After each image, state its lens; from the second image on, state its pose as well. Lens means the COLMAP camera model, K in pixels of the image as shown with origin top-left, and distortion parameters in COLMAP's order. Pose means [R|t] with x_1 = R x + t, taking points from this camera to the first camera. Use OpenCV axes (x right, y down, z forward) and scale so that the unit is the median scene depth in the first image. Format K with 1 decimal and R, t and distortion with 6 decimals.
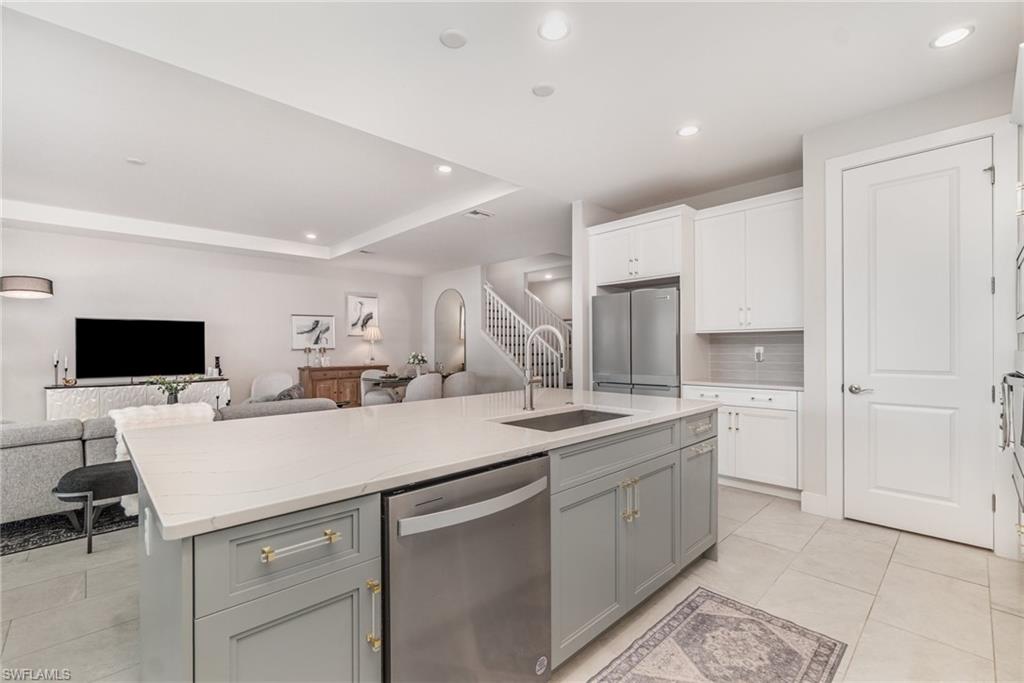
lens RADIAL K [[444.2, 0, 509.1], [0, 444.2, 346.0], [0, 0, 1]] dist [-0.005200, 0.001166]
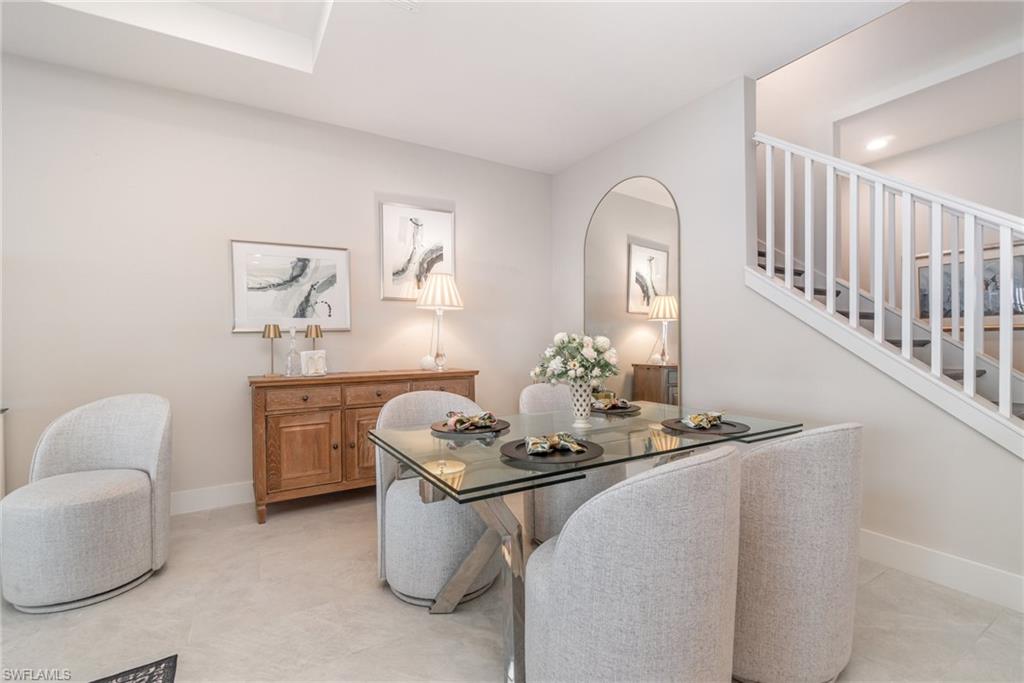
lens RADIAL K [[444.2, 0, 521.1], [0, 444.2, 343.8], [0, 0, 1]] dist [-0.005200, 0.001166]
pose [[0.981765, 0.001534, -0.190095, -0.167114], [0.000623, 0.999936, 0.011284, 0.015473], [0.190100, -0.011197, 0.981701, 0.654554]]
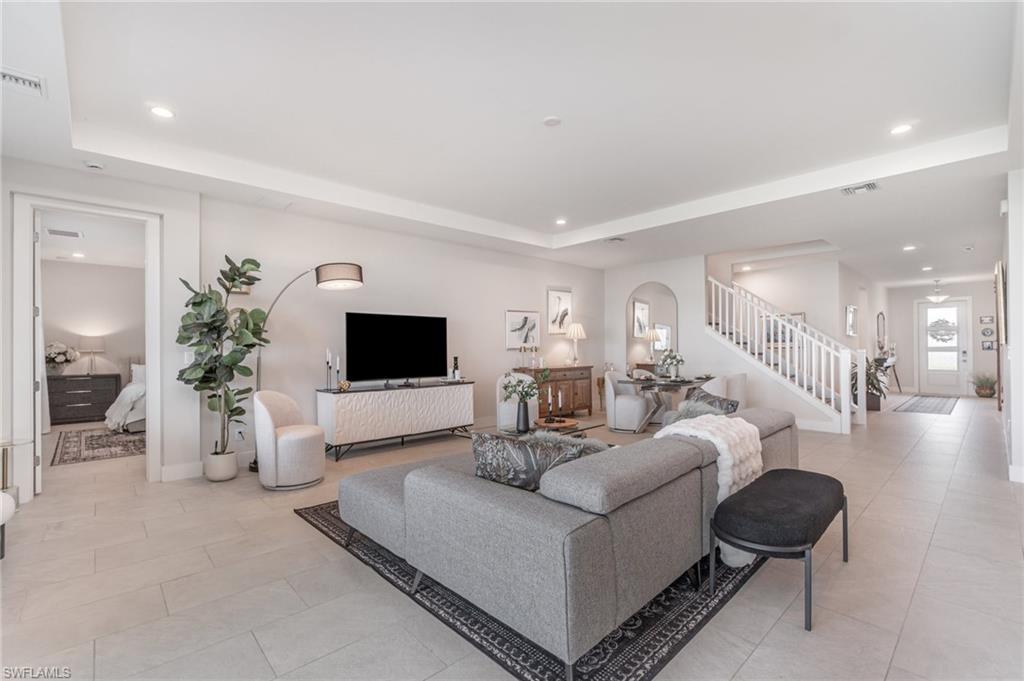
lens RADIAL K [[444.2, 0, 508.2], [0, 444.2, 348.6], [0, 0, 1]] dist [-0.005200, 0.001166]
pose [[0.999986, 0.001773, 0.004990, -0.480742], [-0.001803, 0.999980, 0.005988, 0.002169], [-0.004979, -0.005997, 0.999970, 0.093075]]
